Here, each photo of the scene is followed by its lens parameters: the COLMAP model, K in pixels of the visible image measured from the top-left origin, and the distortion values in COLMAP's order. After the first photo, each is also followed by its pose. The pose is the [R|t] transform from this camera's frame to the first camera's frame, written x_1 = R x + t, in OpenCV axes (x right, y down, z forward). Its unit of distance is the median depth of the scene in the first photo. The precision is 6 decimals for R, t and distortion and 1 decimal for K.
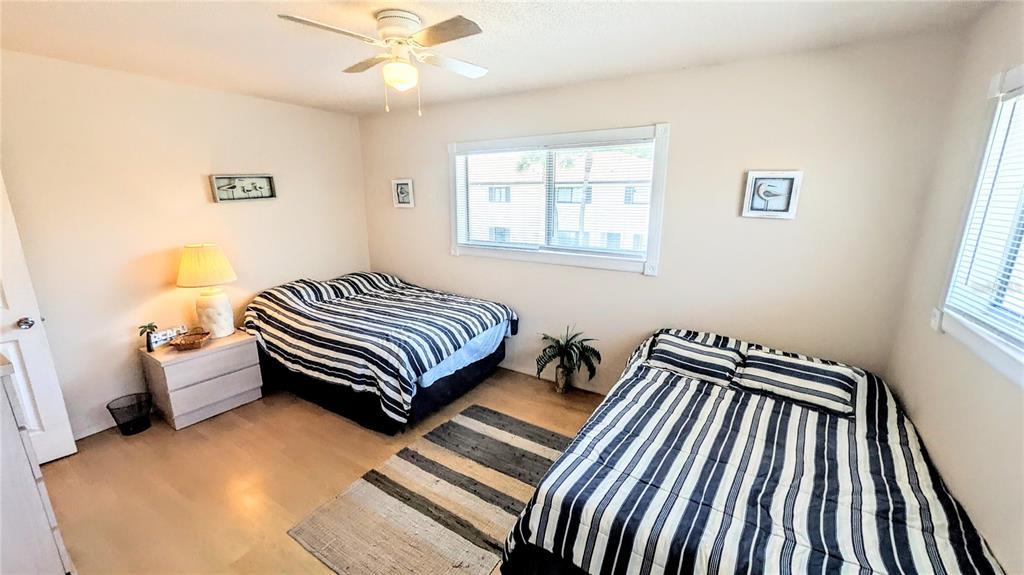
lens RADIAL K [[398.3, 0, 512.4], [0, 398.3, 288.9], [0, 0, 1]] dist [0.006057, 0.000173]
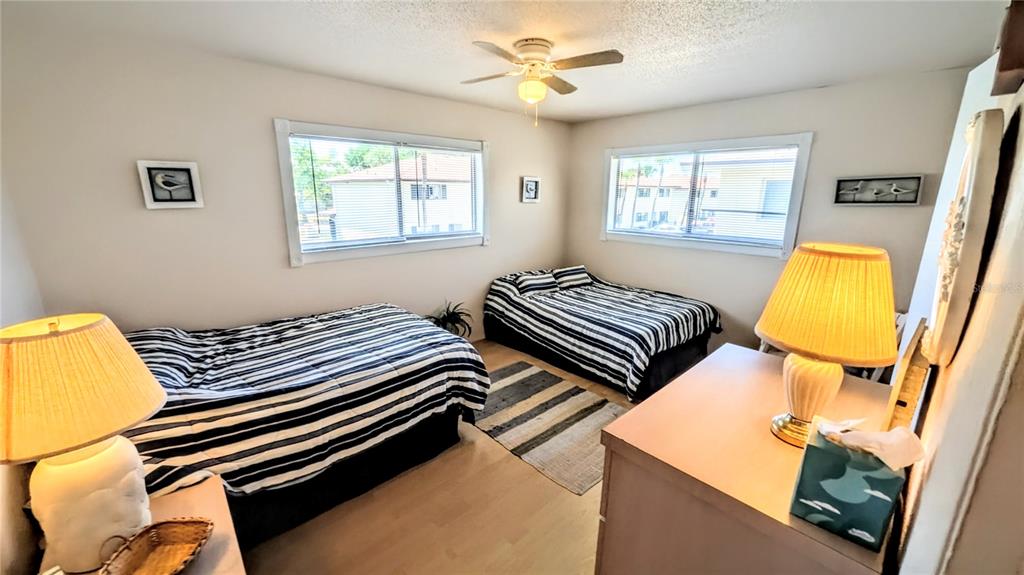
lens RADIAL K [[398.3, 0, 506.9], [0, 398.3, 286.2], [0, 0, 1]] dist [0.006057, 0.000173]
pose [[0.265188, -0.226829, 0.937136, -0.967350], [0.215184, 0.961344, 0.171796, -0.115992], [-0.939878, 0.156099, 0.303747, 0.481127]]
